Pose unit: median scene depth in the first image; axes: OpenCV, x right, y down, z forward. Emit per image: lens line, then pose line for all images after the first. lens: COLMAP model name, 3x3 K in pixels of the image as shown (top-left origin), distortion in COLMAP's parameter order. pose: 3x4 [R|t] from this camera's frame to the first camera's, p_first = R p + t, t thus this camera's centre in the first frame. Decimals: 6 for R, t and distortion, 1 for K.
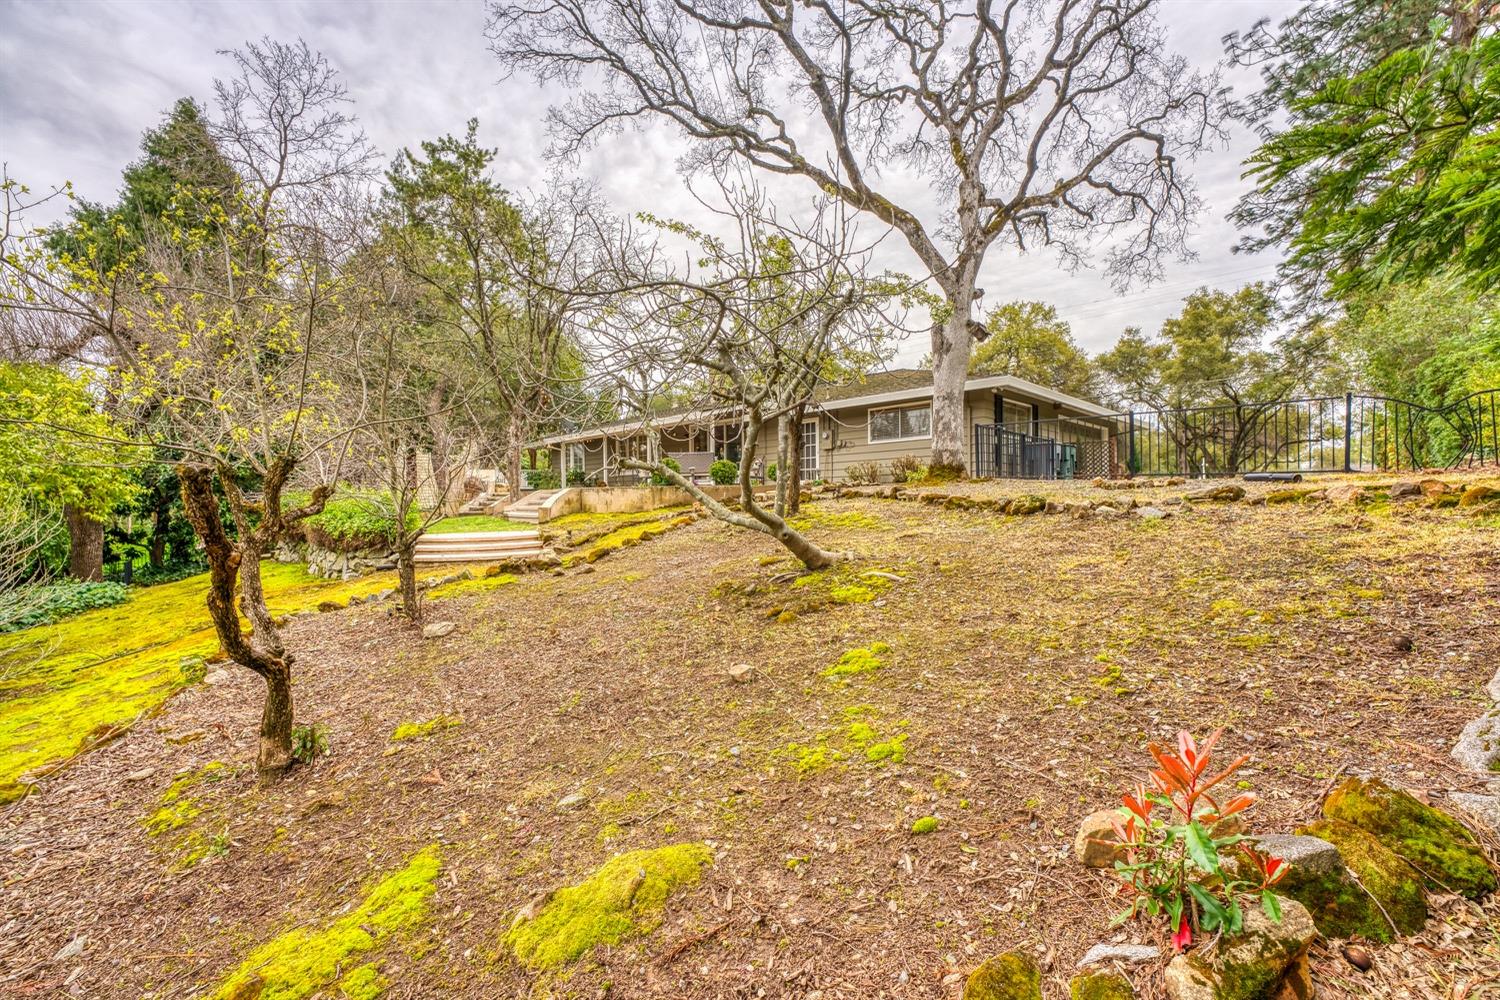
lens RADIAL K [[606.1, 0, 764.5], [0, 606.1, 502.8], [0, 0, 1]] dist [-0.023470, 0.002777]
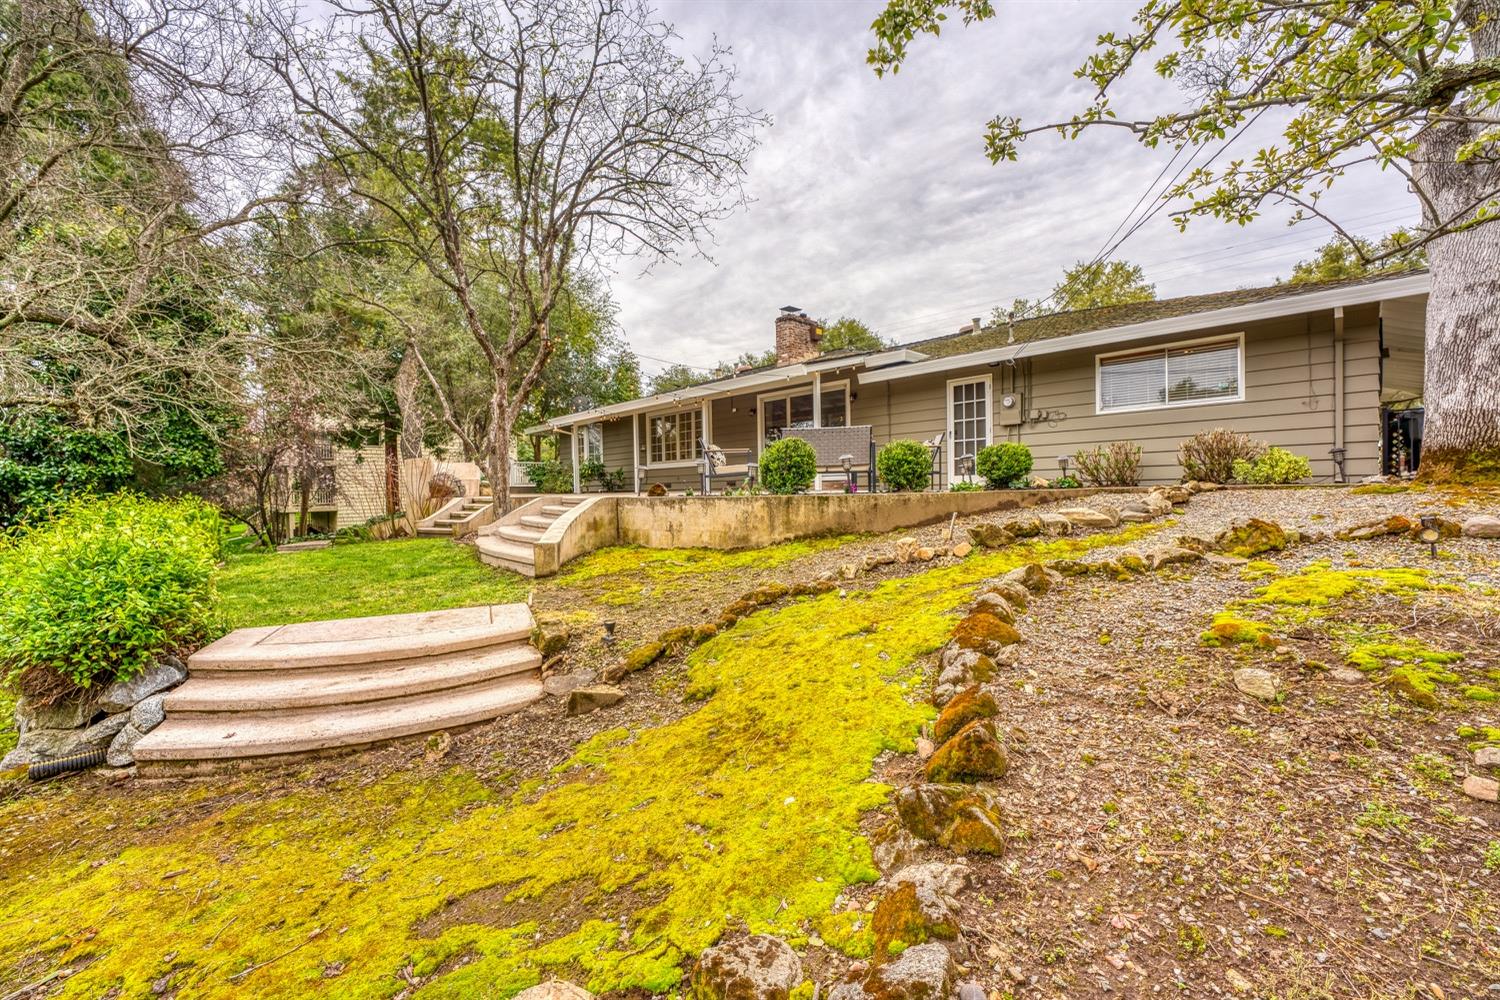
lens RADIAL K [[606.1, 0, 772.7], [0, 606.1, 494.2], [0, 0, 1]] dist [-0.023470, 0.002777]
pose [[0.999947, -0.010259, 0.000648, -0.102857], [0.010256, 0.999939, 0.003997, -0.017100], [-0.000689, -0.003990, 0.999992, 0.289331]]
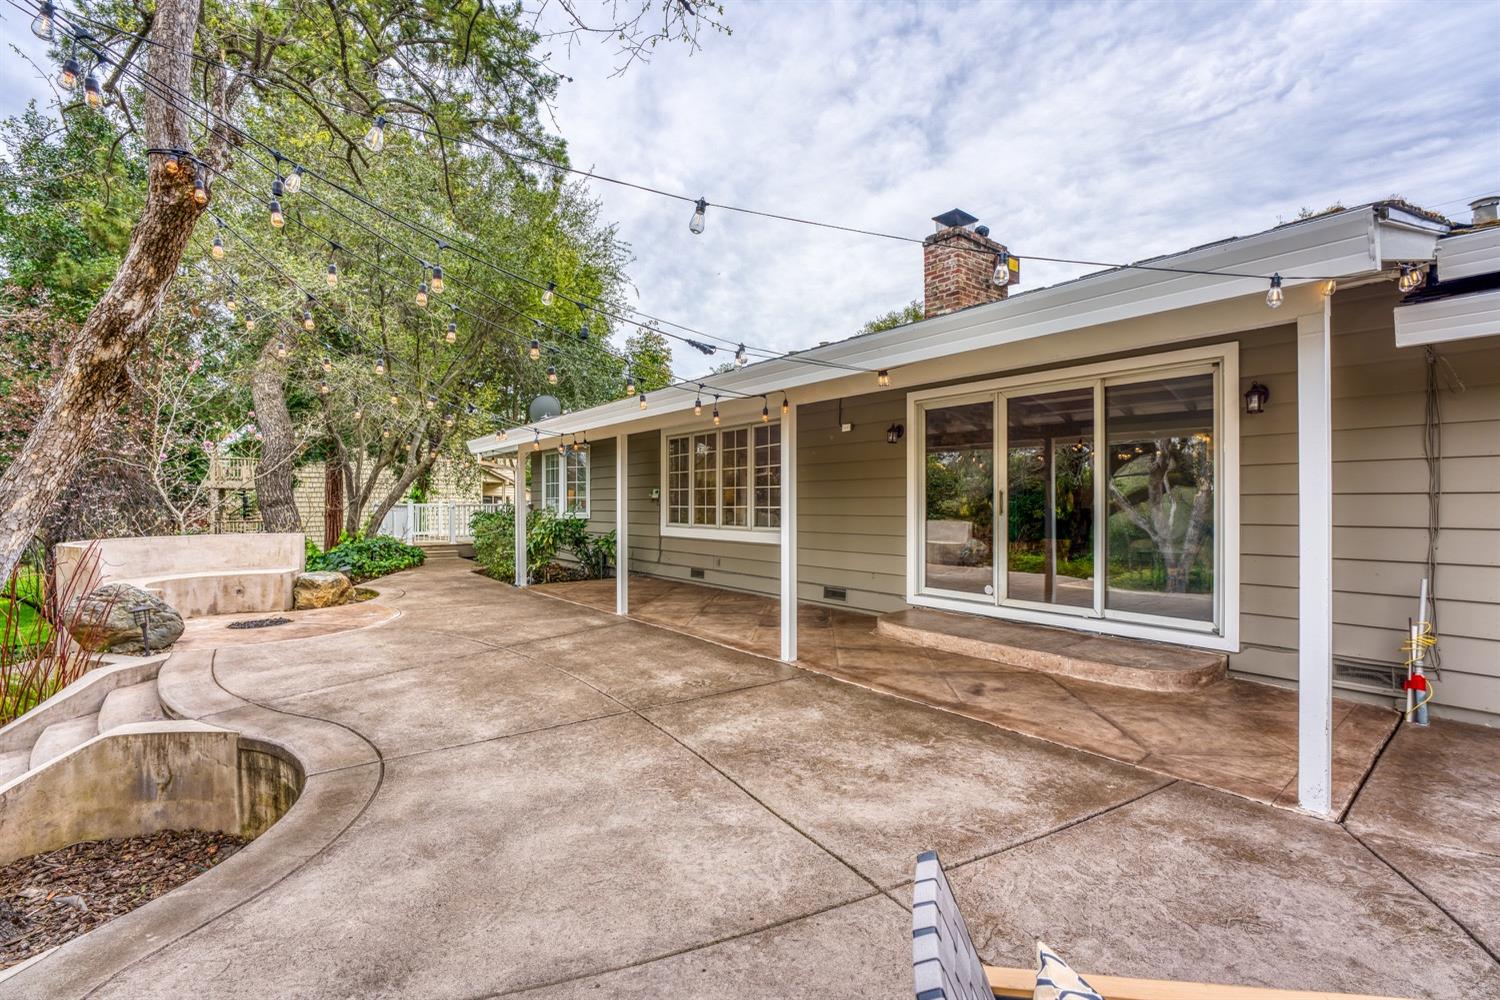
lens RADIAL K [[659.6, 0, 747.1], [0, 659.6, 495.5], [0, 0, 1]] dist [-0.026278, 0.001869]
pose [[0.992568, 0.010442, -0.121244, -0.166229], [-0.012253, 0.999824, -0.014199, -0.084477], [0.121074, 0.015579, 0.992521, 0.733698]]
